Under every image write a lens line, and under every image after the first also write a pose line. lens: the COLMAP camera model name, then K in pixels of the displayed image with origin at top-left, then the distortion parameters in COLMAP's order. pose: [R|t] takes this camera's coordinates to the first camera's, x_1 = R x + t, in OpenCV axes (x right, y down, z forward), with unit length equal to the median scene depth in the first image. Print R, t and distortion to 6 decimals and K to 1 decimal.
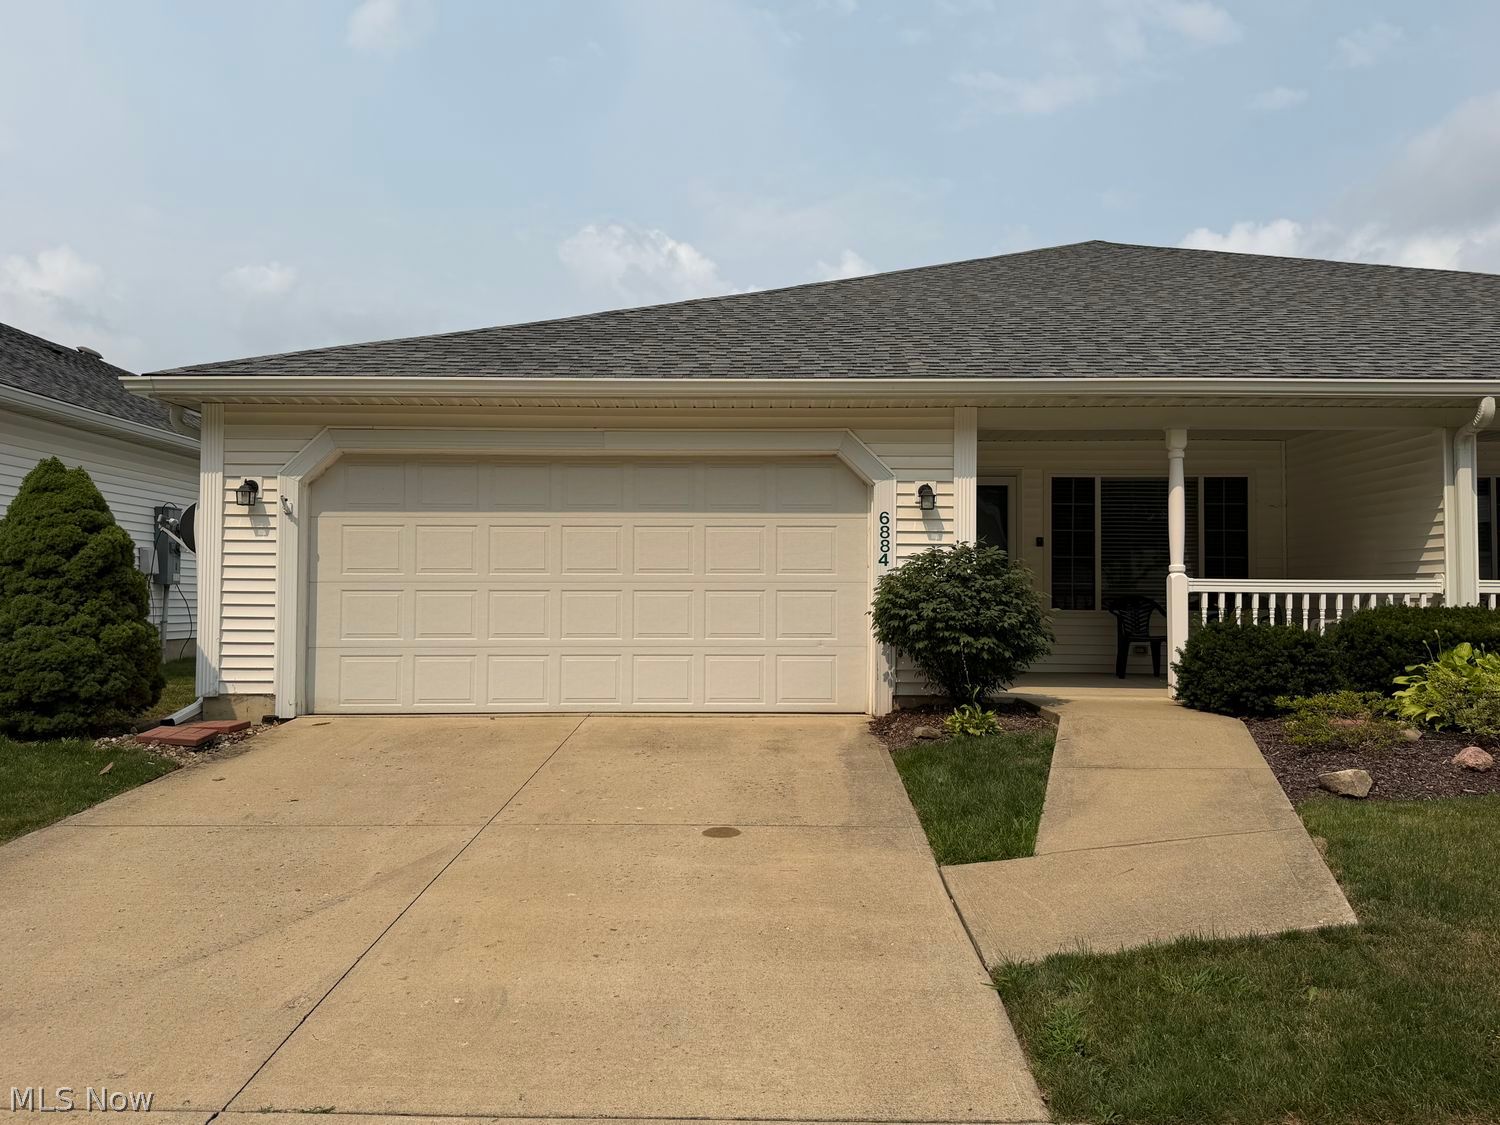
lens RADIAL K [[1145.7, 0, 750.0], [0, 1145.7, 562.5], [0, 0, 1]] dist [0.046672, -0.065620]
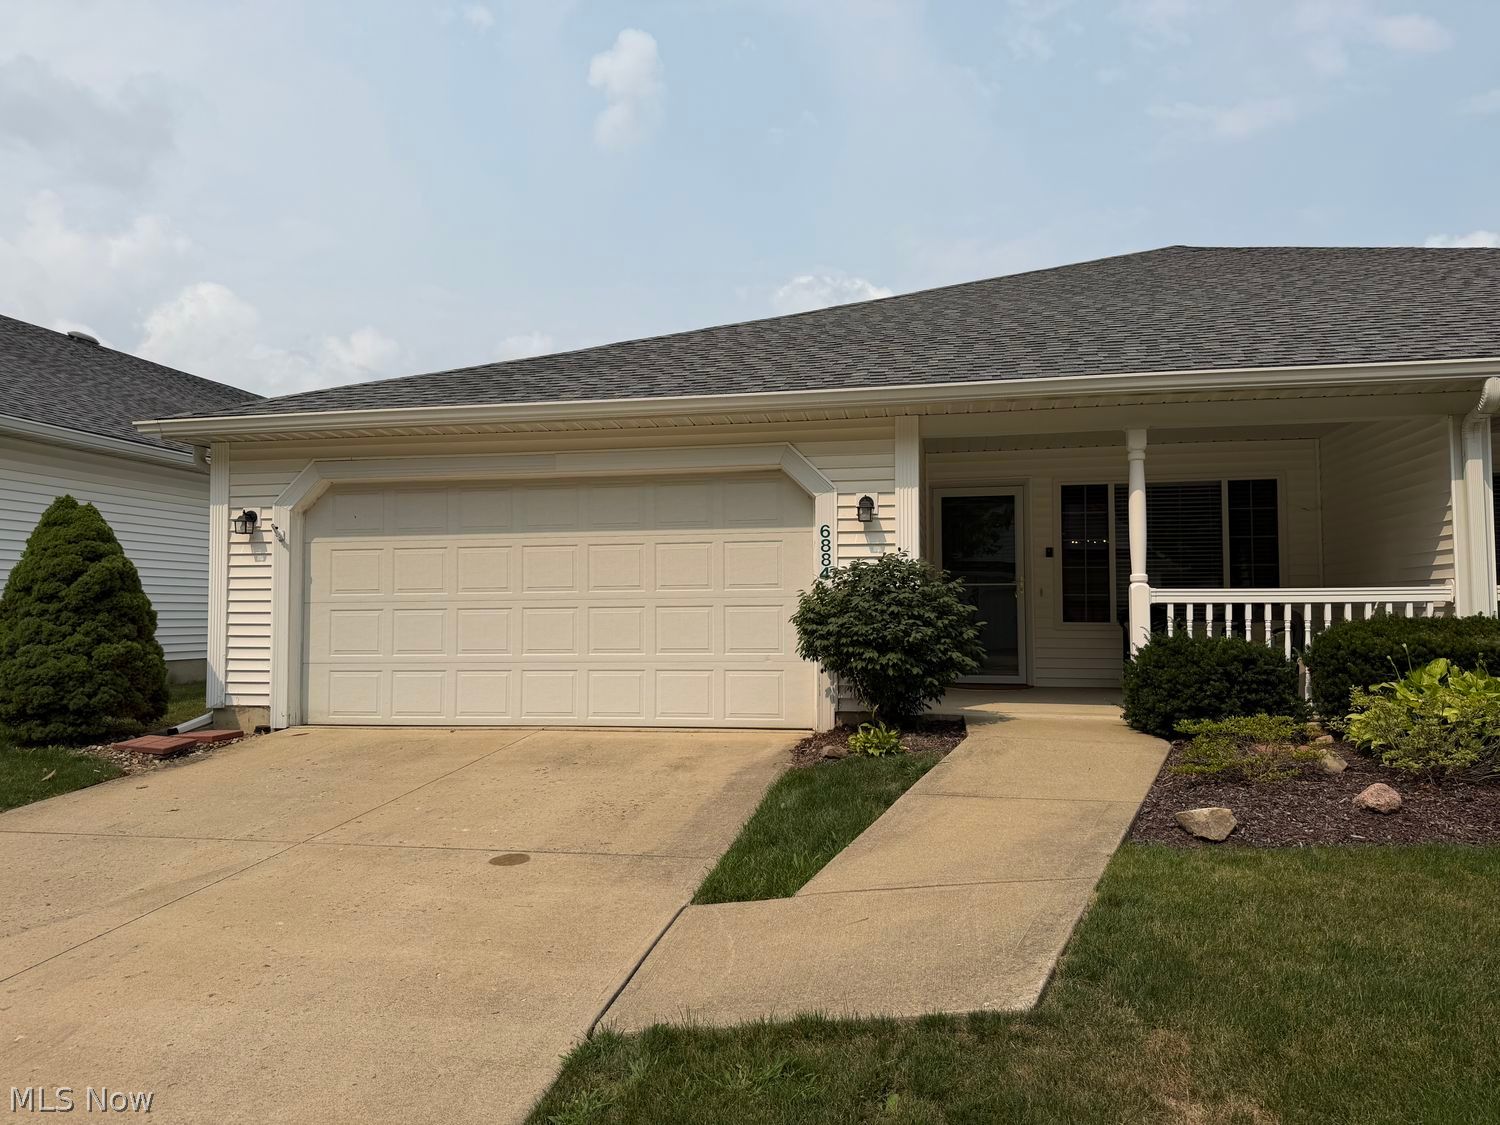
lens RADIAL K [[1045.7, 0, 750.0], [0, 1045.7, 562.5], [0, 0, 1]] dist [0.058458, -0.083767]
pose [[0.982231, -0.018312, -0.186778, 0.222720], [0.015370, 0.999734, -0.017184, 0.002468], [0.187043, 0.014007, 0.982252, 0.103748]]
